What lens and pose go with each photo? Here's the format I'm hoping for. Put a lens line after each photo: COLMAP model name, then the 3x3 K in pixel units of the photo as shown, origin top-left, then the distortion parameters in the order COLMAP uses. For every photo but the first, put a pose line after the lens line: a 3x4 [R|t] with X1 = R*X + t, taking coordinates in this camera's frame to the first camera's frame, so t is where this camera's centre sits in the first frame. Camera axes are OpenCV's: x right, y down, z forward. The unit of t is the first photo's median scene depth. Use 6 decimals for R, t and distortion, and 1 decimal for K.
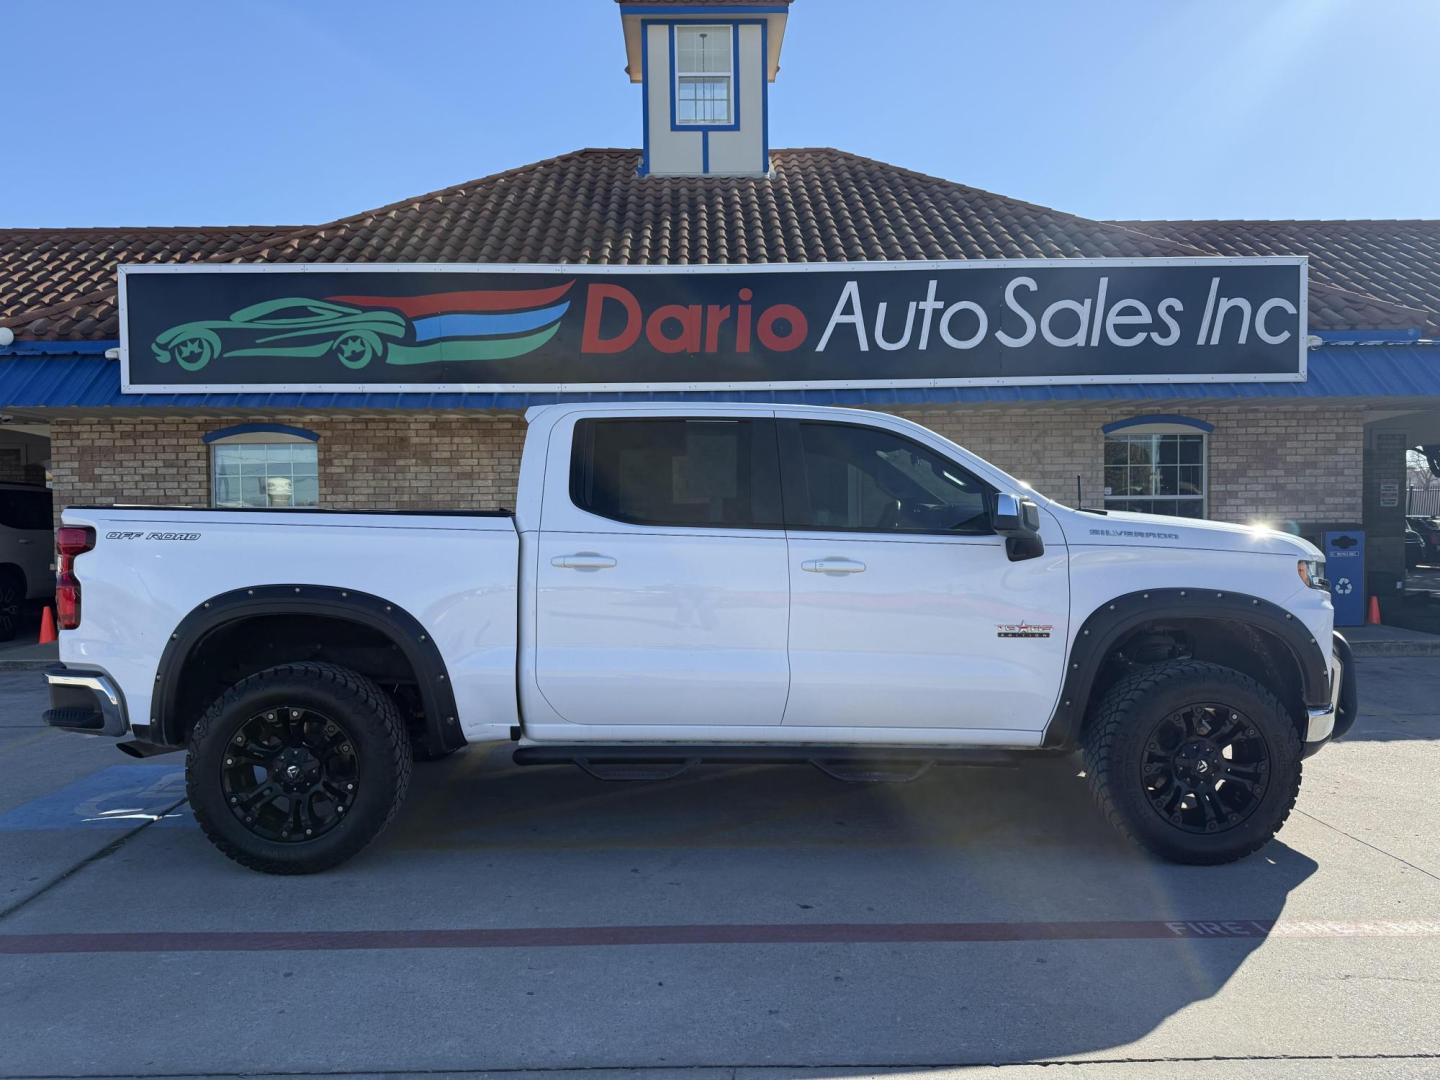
lens RADIAL K [[960.4, 0, 717.7], [0, 960.4, 536.8], [0, 0, 1]] dist [0.010319, -0.041951]
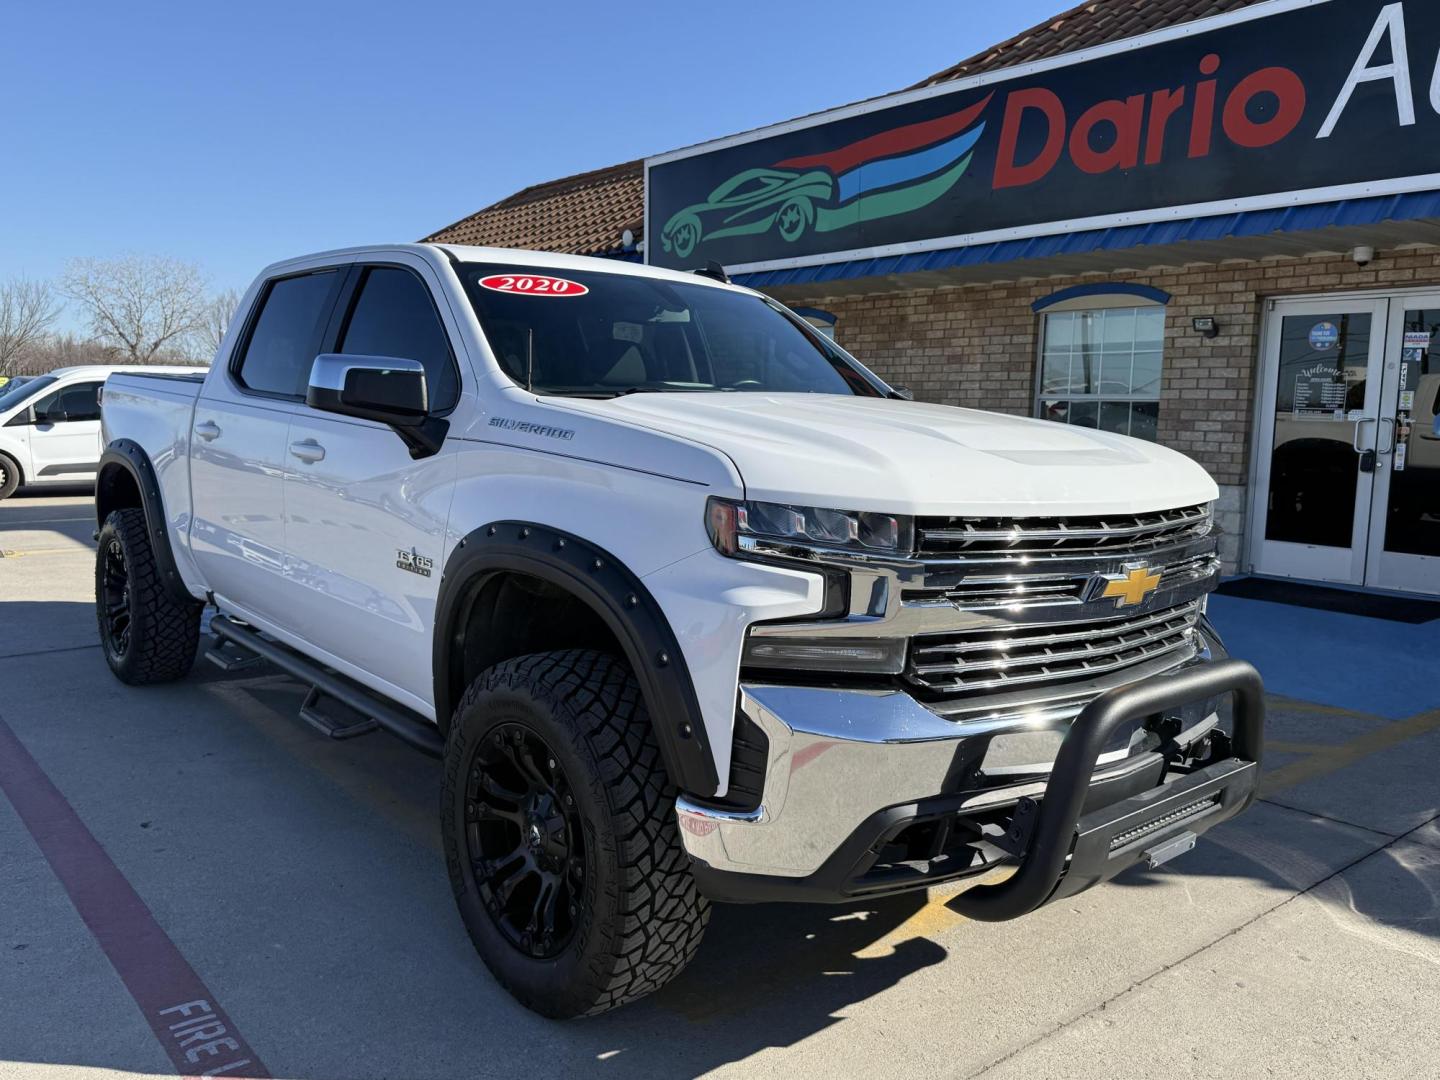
lens RADIAL K [[1130.0, 0, 718.0], [0, 1130.0, 544.2], [0, 0, 1]] dist [-0.020296, -0.036387]
pose [[0.621037, 0.112958, -0.775599, 0.420054], [-0.043366, 0.992997, 0.109896, -0.005130], [0.782580, -0.034614, 0.621587, 0.269103]]
